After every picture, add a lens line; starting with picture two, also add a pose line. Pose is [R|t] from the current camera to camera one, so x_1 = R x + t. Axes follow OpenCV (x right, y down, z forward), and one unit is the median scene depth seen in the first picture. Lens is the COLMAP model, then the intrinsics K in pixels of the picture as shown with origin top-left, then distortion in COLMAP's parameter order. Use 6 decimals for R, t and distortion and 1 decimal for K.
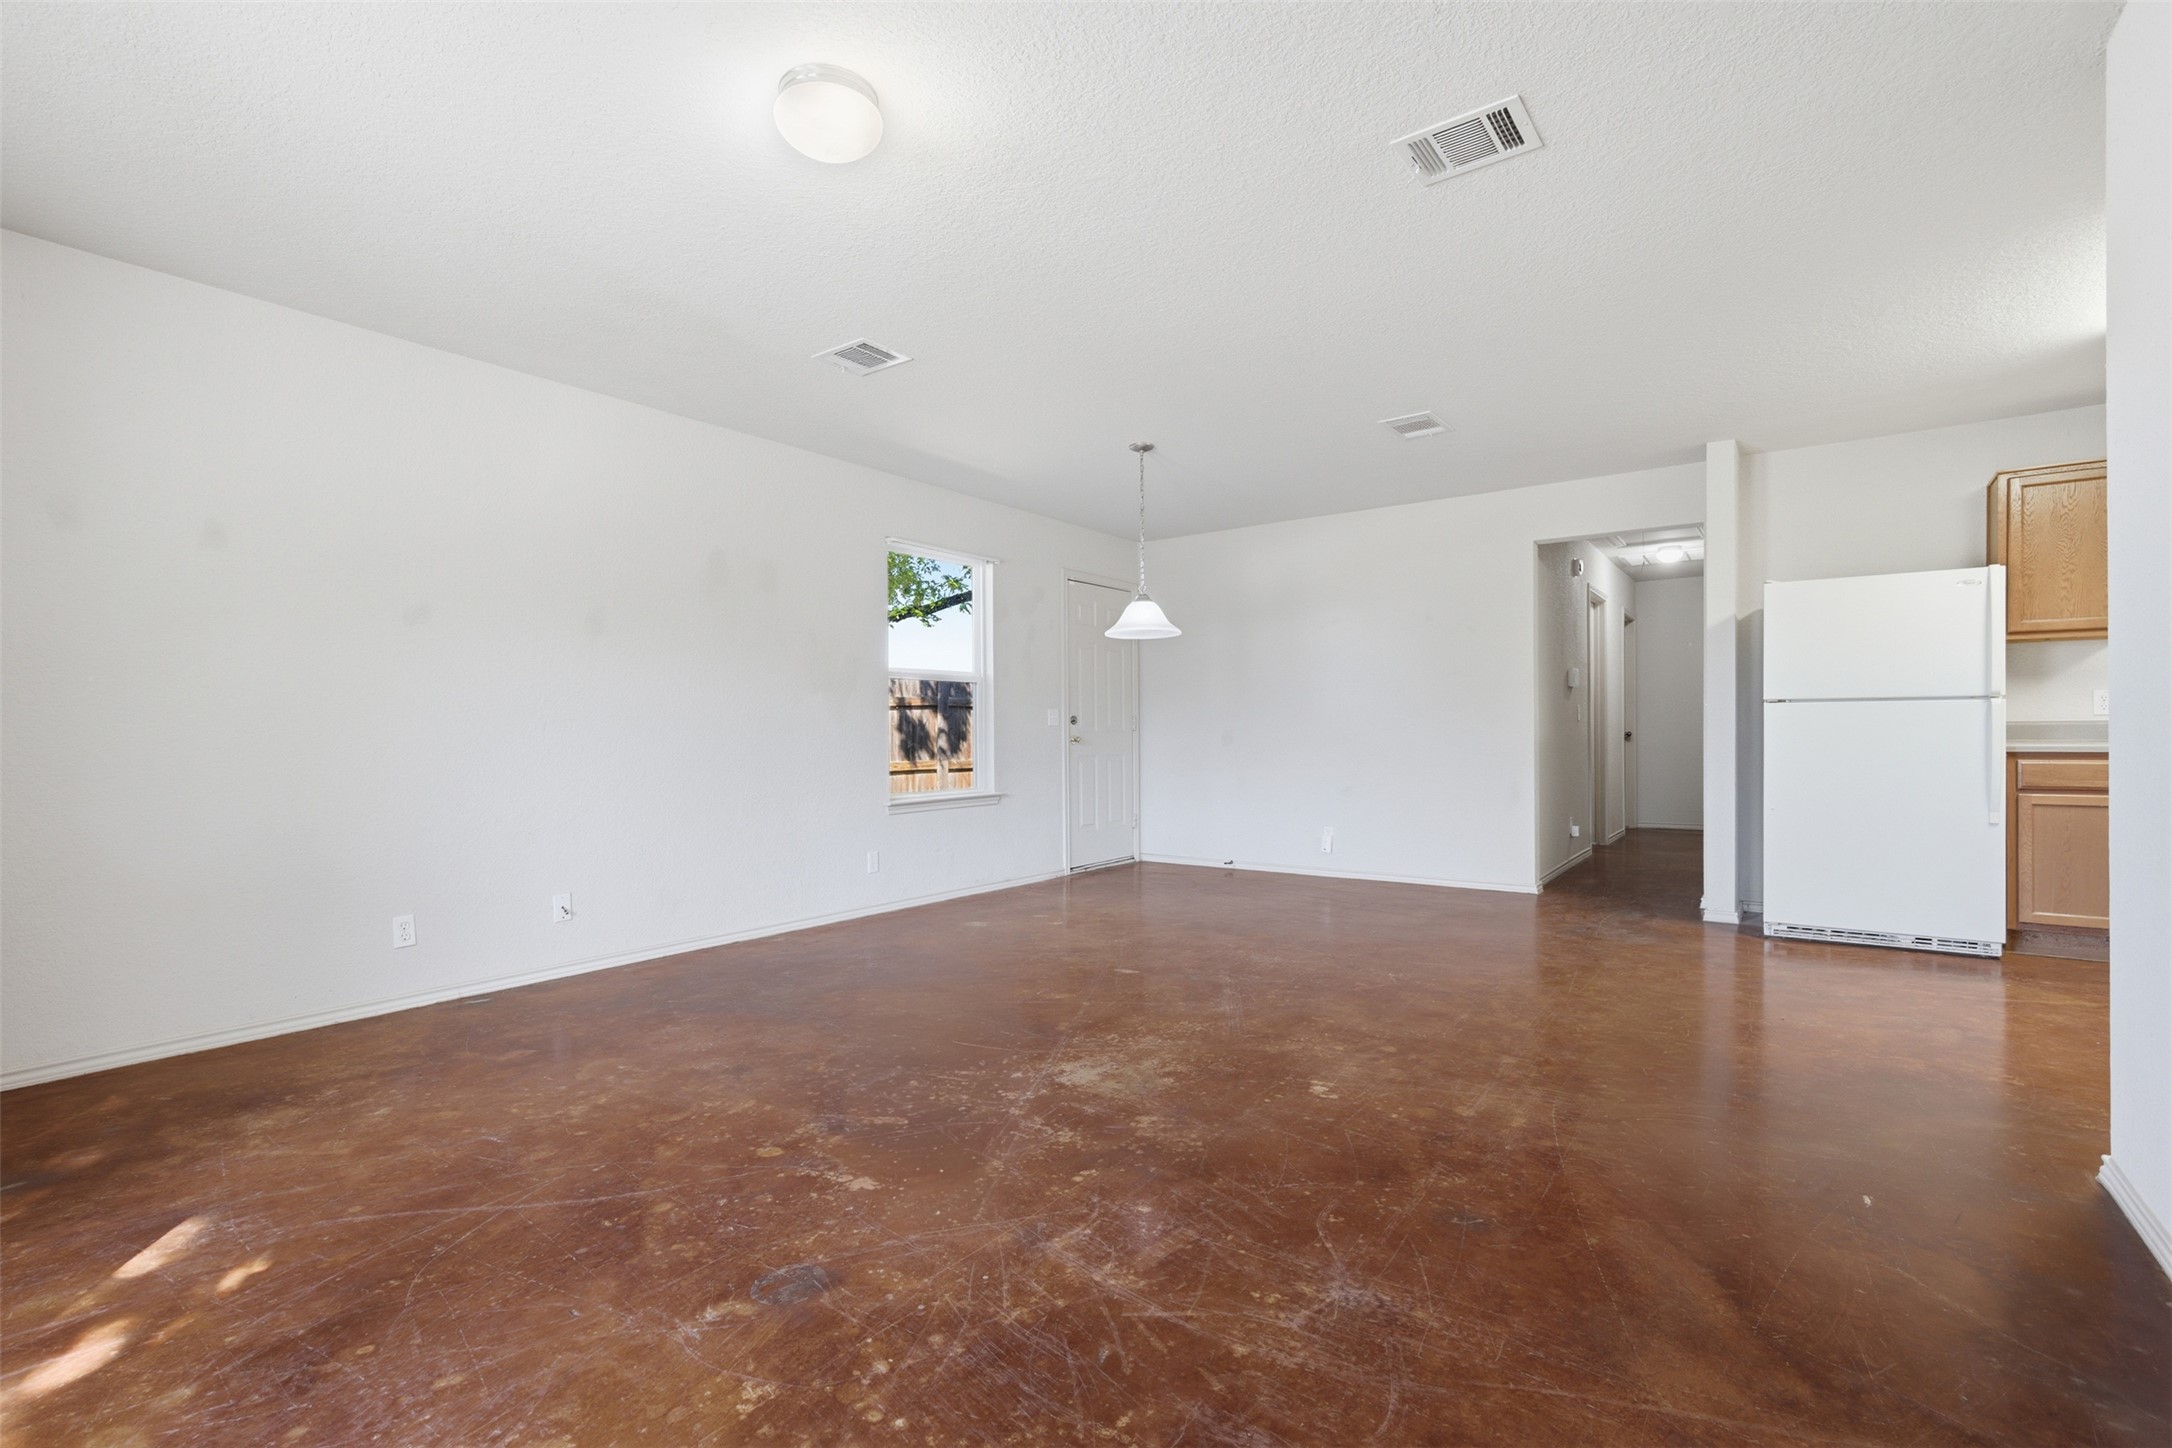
lens RADIAL K [[980.4, 0, 1080.1], [0, 980.4, 728.3], [0, 0, 1]] dist [-0.001183, 0.000382]
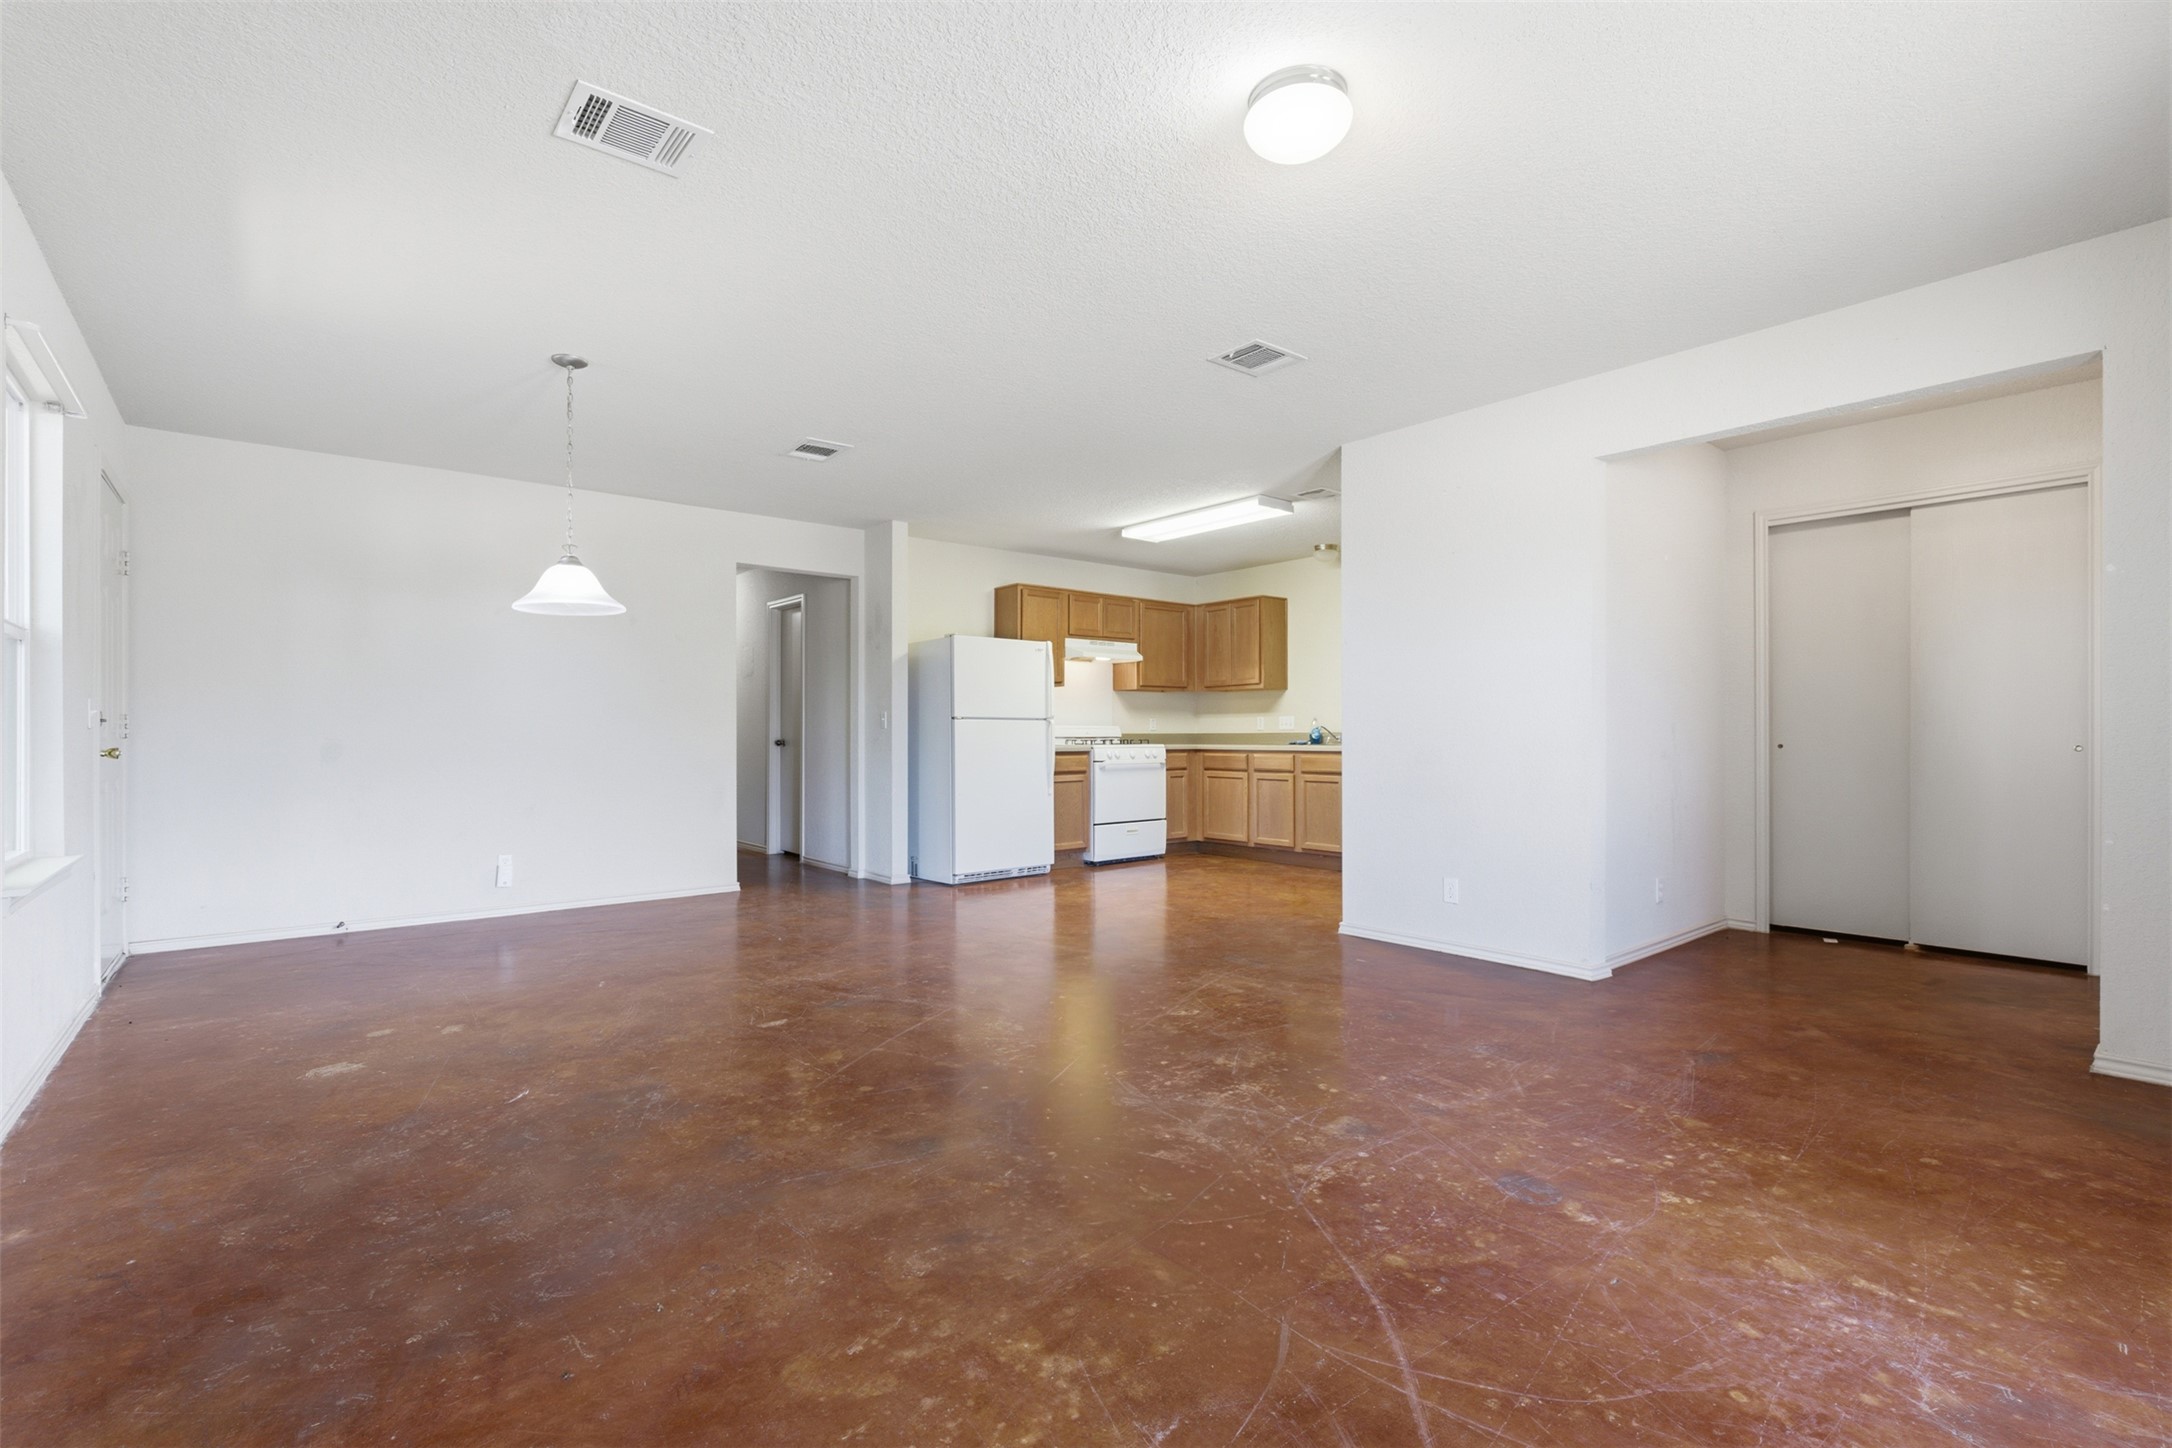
lens RADIAL K [[980.4, 0, 1082.6], [0, 980.4, 721.4], [0, 0, 1]] dist [-0.001183, 0.000382]
pose [[0.243235, 0.020273, 0.969755, -0.901890], [-0.001603, 0.999789, -0.020499, 0.008595], [-0.969966, 0.003432, 0.243216, 0.691942]]
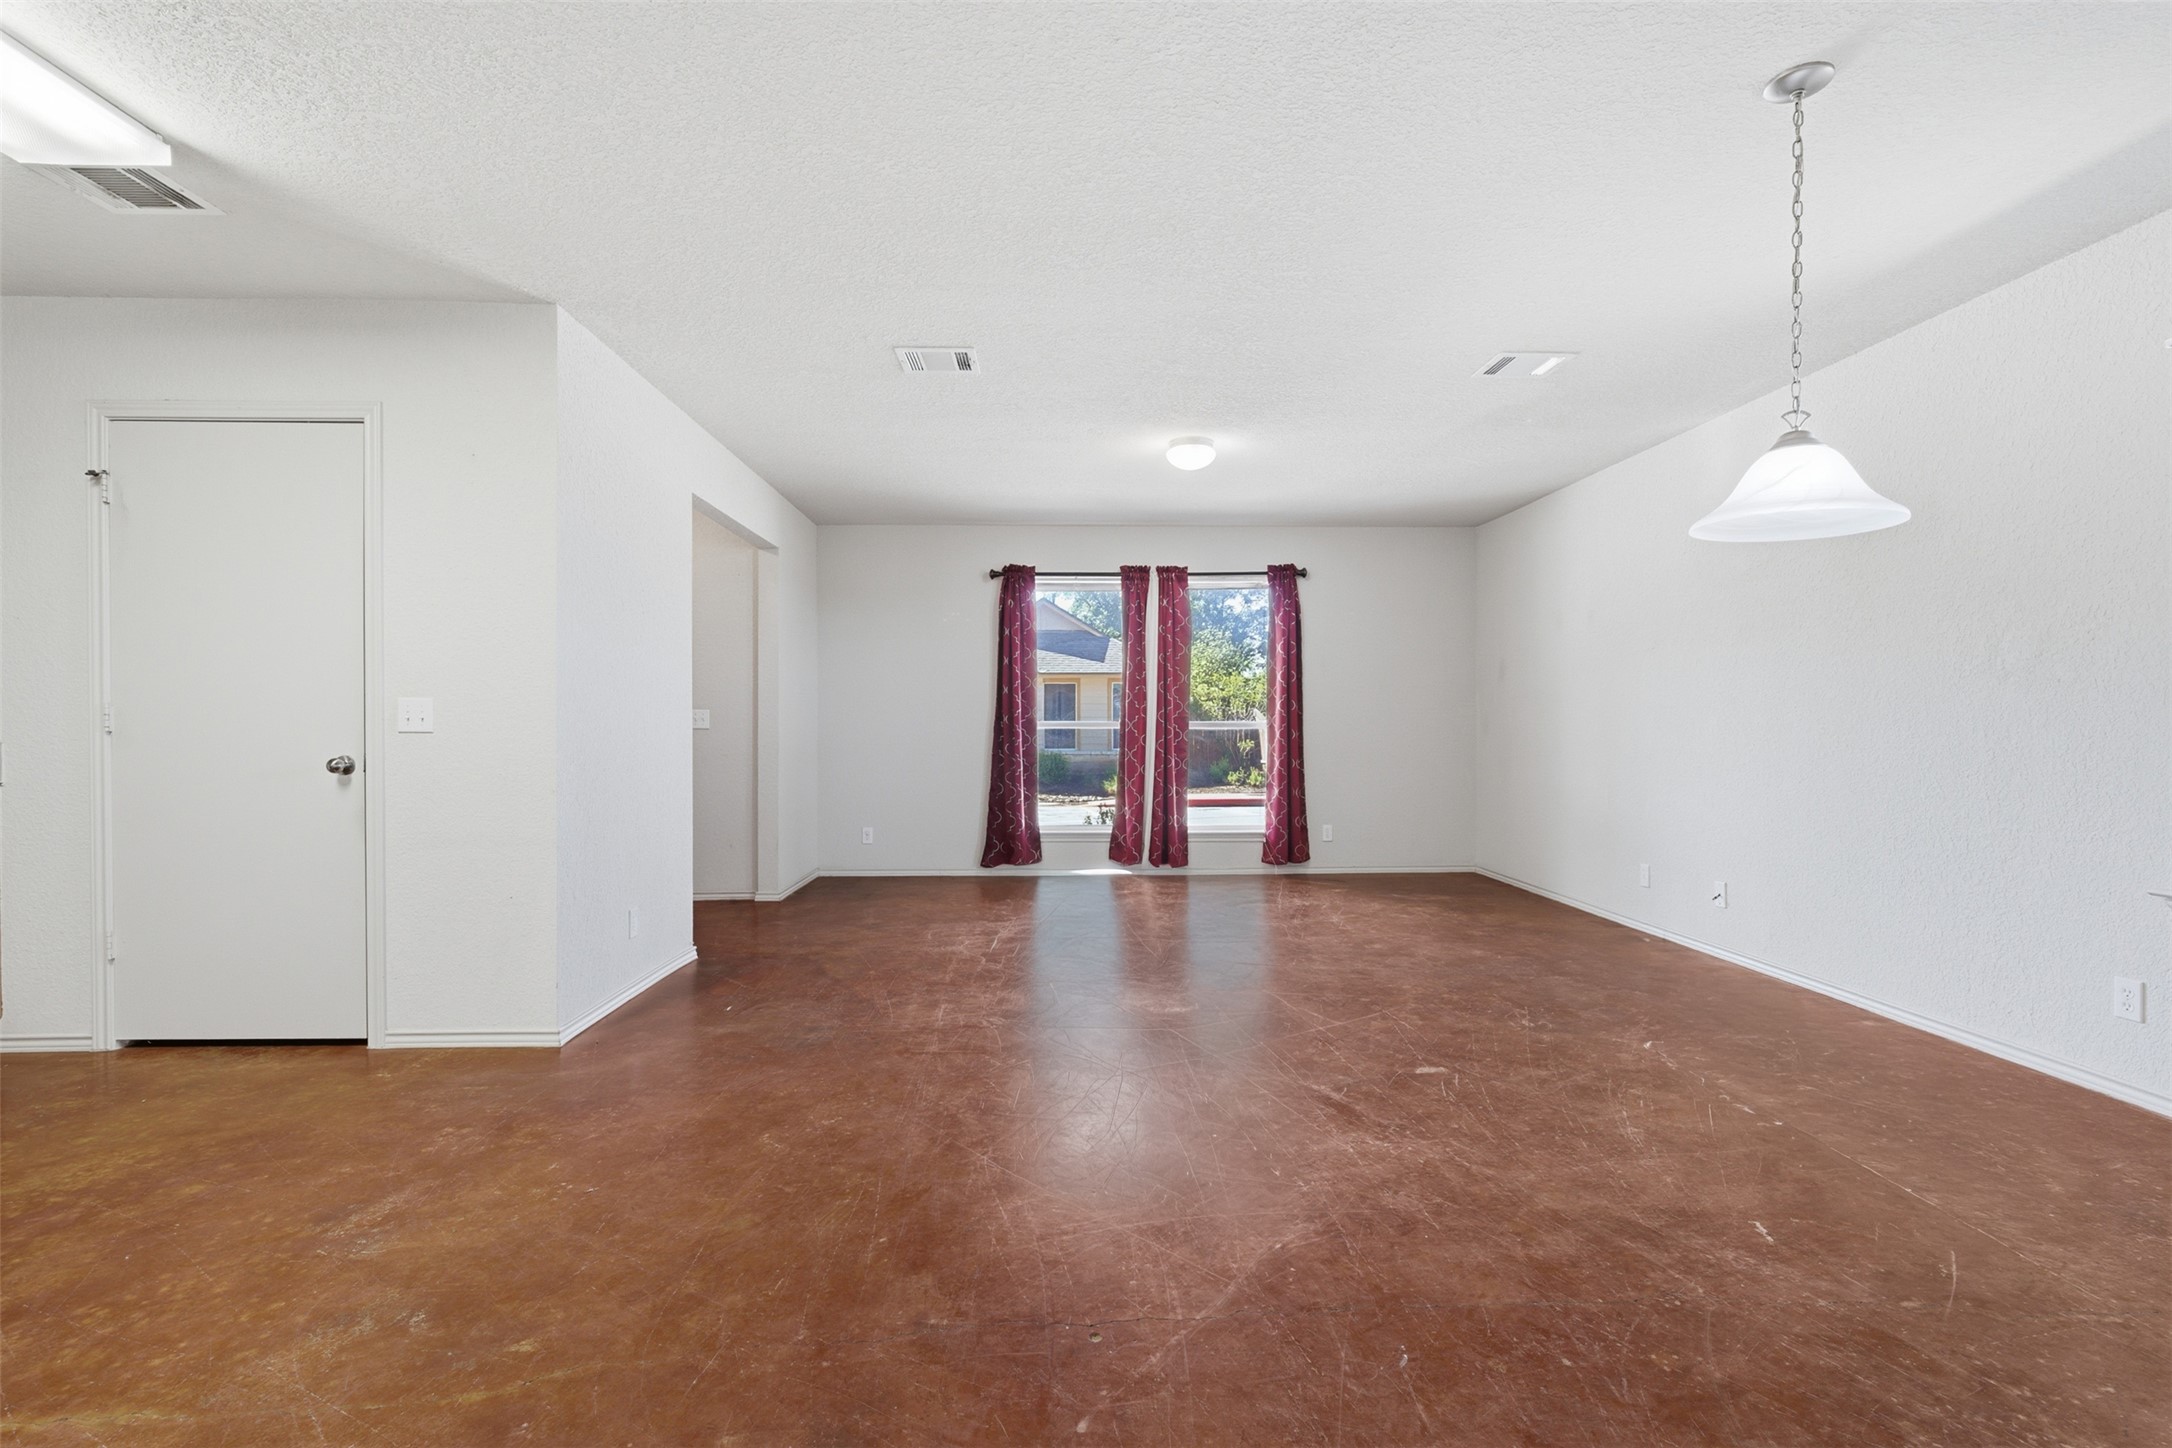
lens RADIAL K [[980.4, 0, 1080.9], [0, 980.4, 718.2], [0, 0, 1]] dist [-0.001183, 0.000382]
pose [[-0.785426, 0.005758, -0.618929, 0.907953], [0.007798, 0.999969, -0.000593, -0.024950], [0.618907, -0.005292, -0.785447, 1.815506]]
